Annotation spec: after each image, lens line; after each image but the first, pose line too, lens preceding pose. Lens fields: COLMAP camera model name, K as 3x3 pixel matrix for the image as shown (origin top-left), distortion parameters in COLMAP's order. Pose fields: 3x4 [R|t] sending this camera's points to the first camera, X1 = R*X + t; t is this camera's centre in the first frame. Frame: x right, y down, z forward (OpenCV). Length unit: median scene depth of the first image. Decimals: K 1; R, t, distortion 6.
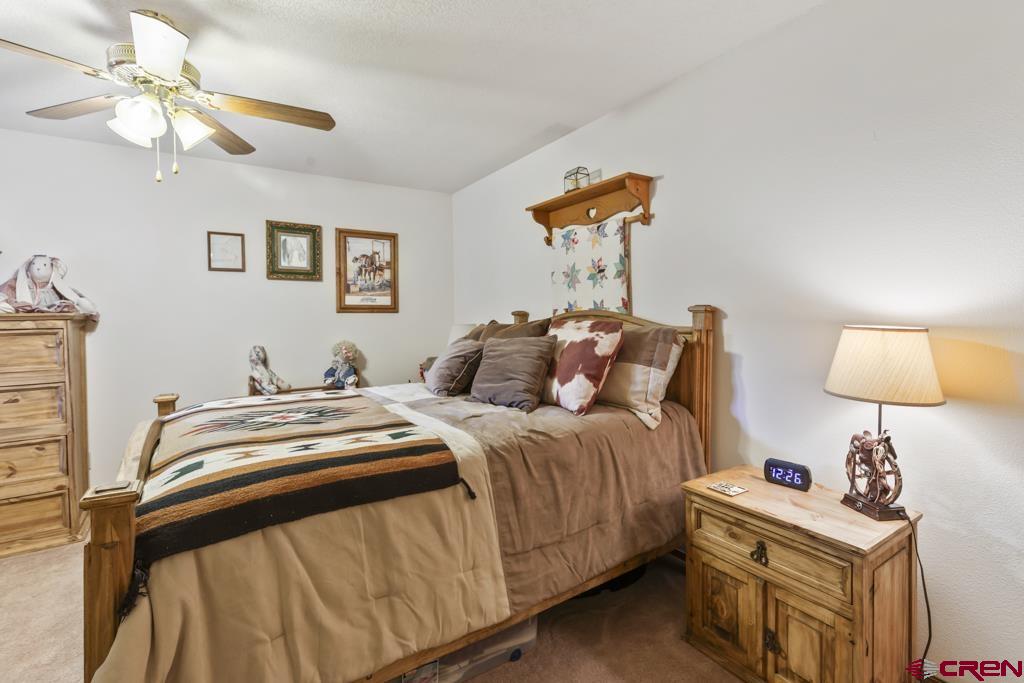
lens RADIAL K [[469.8, 0, 512.8], [0, 469.8, 335.1], [0, 0, 1]] dist [0.004264, -0.001833]
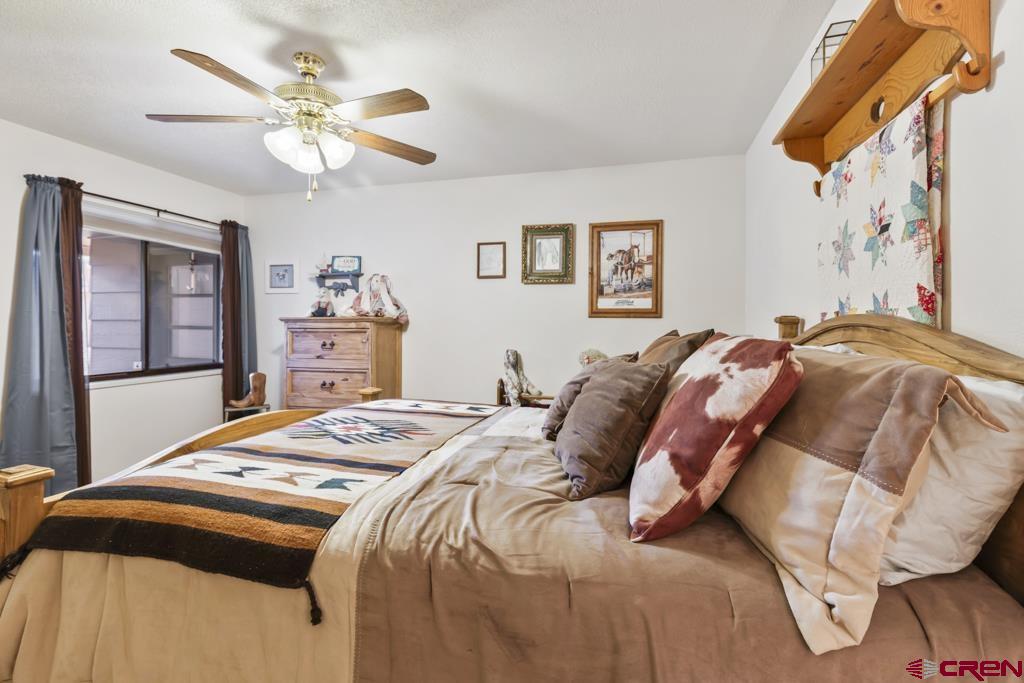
lens RADIAL K [[469.8, 0, 515.2], [0, 469.8, 330.3], [0, 0, 1]] dist [0.004264, -0.001833]
pose [[0.663004, 0.025317, -0.748188, 0.273246], [-0.041009, 0.999156, -0.002531, -0.020258], [0.747492, 0.032361, 0.663482, 0.398148]]
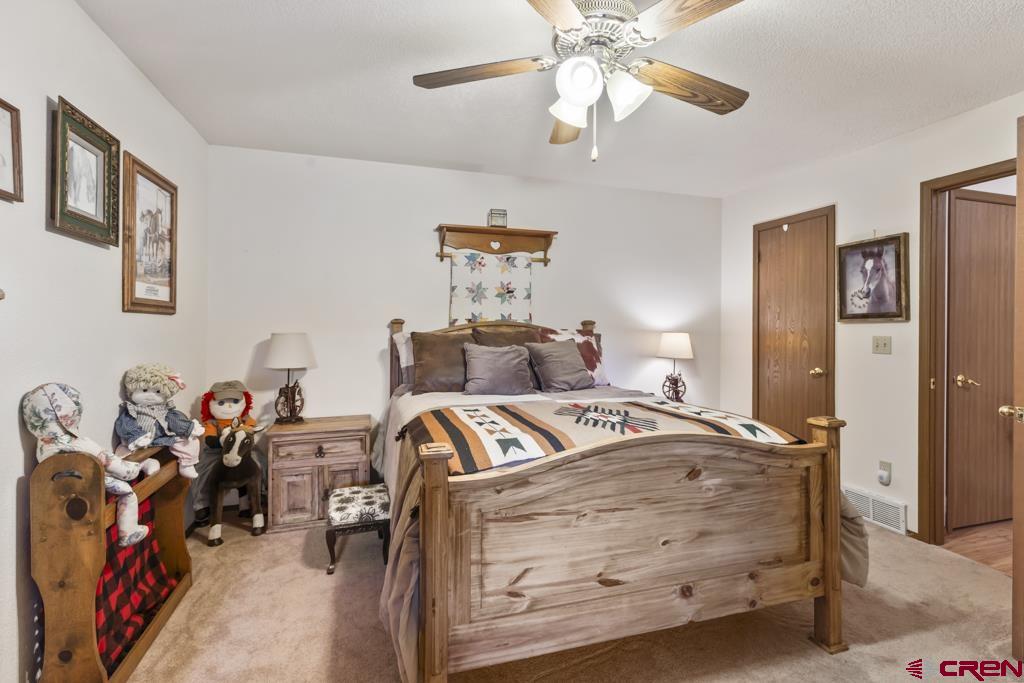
lens RADIAL K [[469.8, 0, 506.3], [0, 469.8, 331.9], [0, 0, 1]] dist [0.004264, -0.001833]
pose [[0.286070, -0.000113, 0.958209, -1.003290], [0.026793, 0.999610, -0.007882, -0.012422], [-0.957834, 0.027928, 0.285961, 0.587093]]
